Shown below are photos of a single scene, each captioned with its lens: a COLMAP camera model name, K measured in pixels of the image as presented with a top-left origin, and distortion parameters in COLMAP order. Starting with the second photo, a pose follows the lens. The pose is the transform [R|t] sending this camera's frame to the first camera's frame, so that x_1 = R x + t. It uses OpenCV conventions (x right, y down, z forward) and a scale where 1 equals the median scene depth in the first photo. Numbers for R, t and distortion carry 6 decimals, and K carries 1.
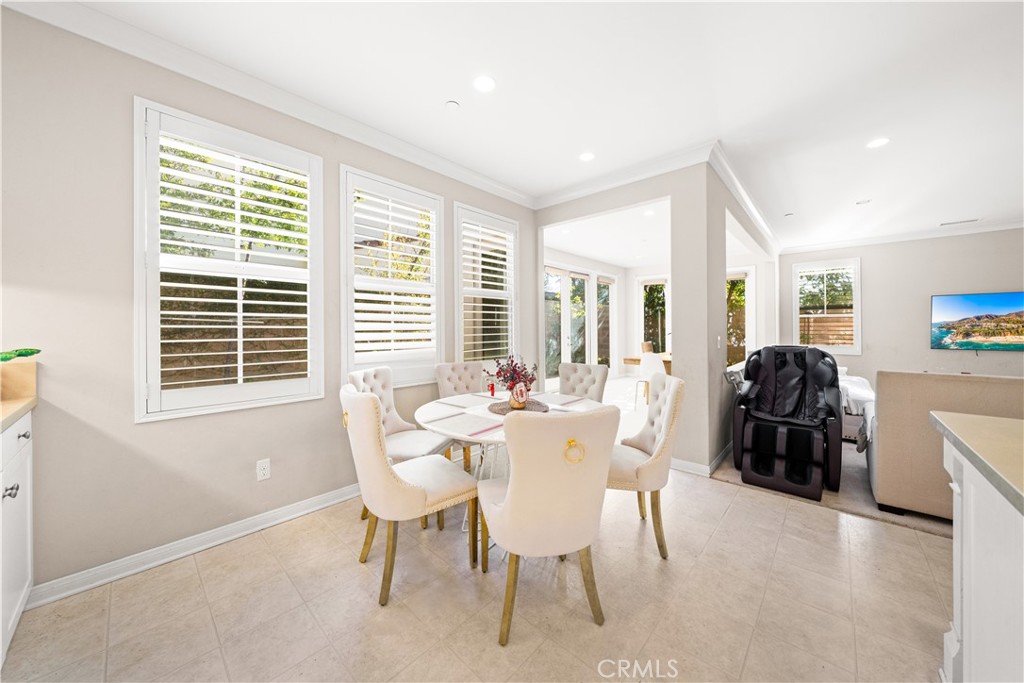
lens RADIAL K [[347.2, 0, 509.5], [0, 347.2, 327.1], [0, 0, 1]] dist [-0.007181, 0.000187]
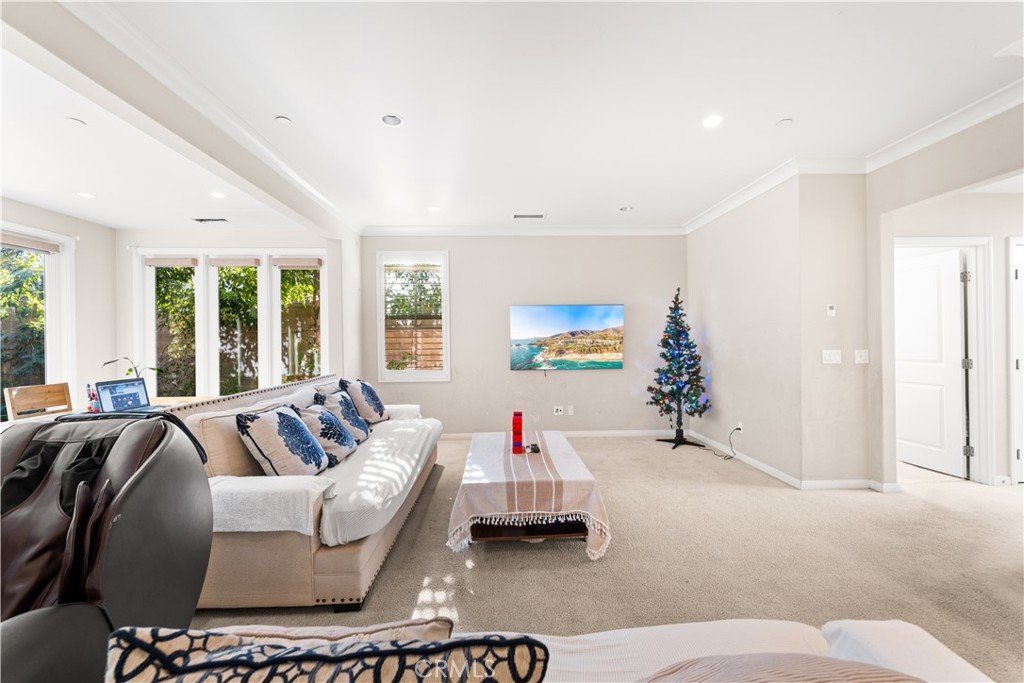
lens RADIAL K [[406.2, 0, 507.5], [0, 406.2, 340.9], [0, 0, 1]] dist [-0.003572, 0.000236]
pose [[0.714215, -0.005281, 0.699906, 0.933571], [0.006003, 0.999981, 0.001419, -0.013893], [-0.699900, 0.003188, 0.714234, 0.618356]]
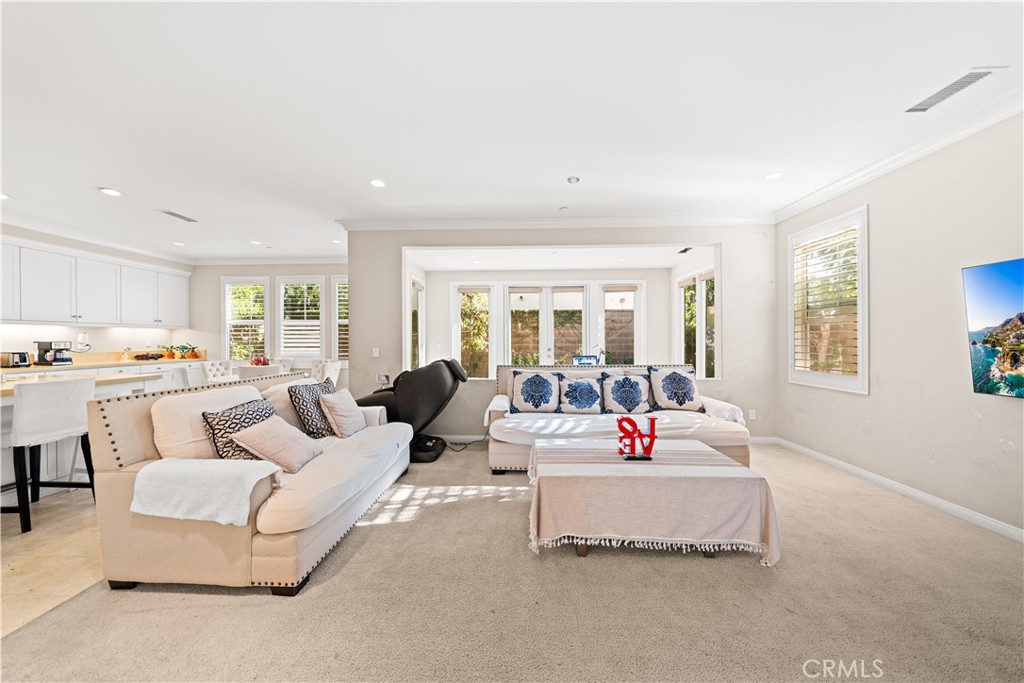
lens RADIAL K [[347.2, 0, 509.5], [0, 347.2, 340.3], [0, 0, 1]] dist [-0.007181, 0.000187]
pose [[0.654729, 0.001113, -0.755863, 2.089241], [0.004345, 0.999977, 0.005236, -0.009845], [0.755851, -0.006712, 0.654709, 0.580311]]
